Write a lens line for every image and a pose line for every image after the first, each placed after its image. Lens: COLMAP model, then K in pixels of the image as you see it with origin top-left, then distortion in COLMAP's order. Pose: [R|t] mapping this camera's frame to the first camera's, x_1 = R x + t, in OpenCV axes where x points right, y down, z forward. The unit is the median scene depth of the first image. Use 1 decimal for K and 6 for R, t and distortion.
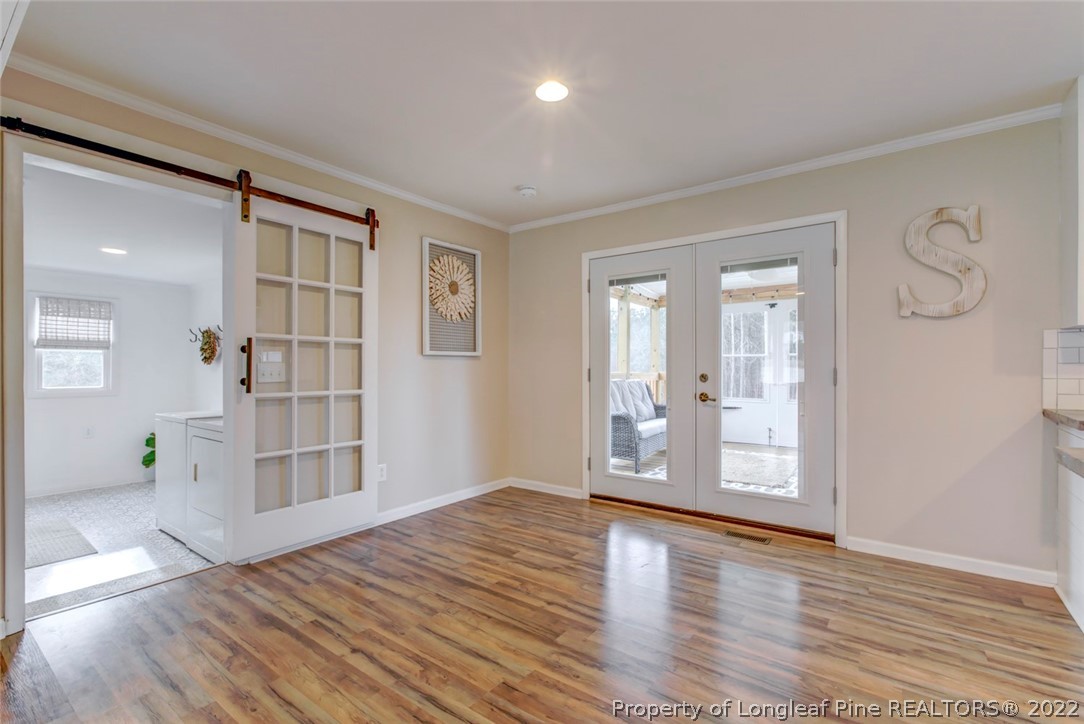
lens RADIAL K [[493.0, 0, 543.1], [0, 493.0, 367.1], [0, 0, 1]] dist [-0.000800, 0.000434]
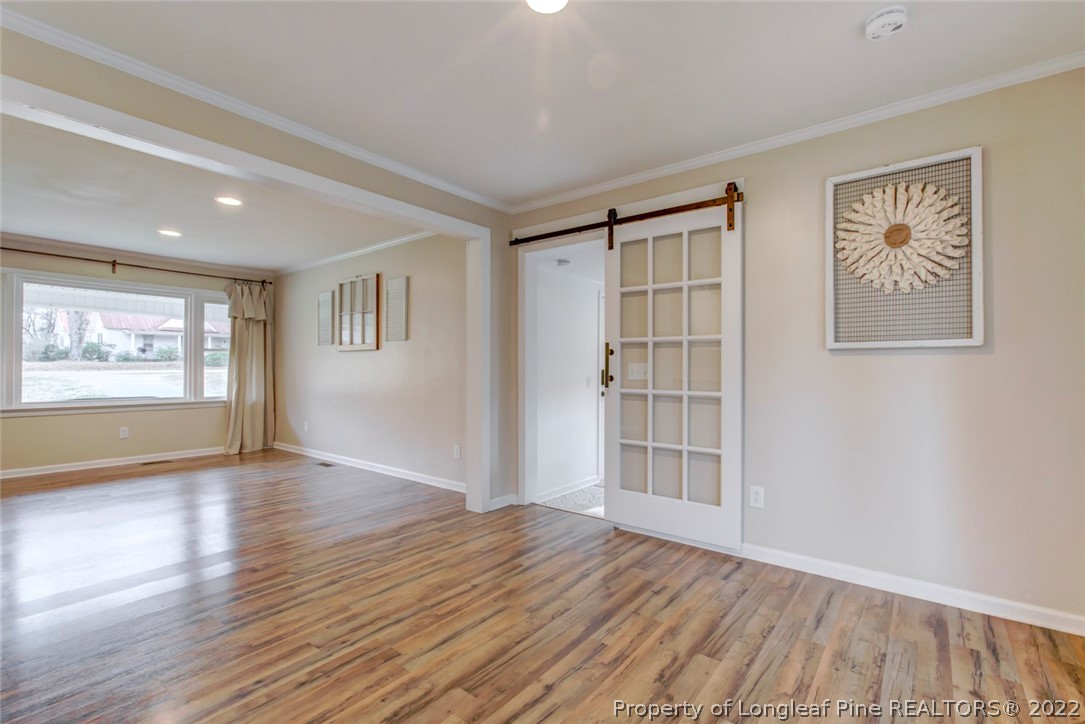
lens RADIAL K [[489.7, 0, 535.2], [0, 489.7, 362.3], [0, 0, 1]] dist [-0.002901, 0.000798]
pose [[-0.043467, -0.010823, -0.998996, 0.733210], [-0.003061, 0.999938, -0.010700, 0.003035], [0.999050, 0.002593, -0.043498, 0.990400]]
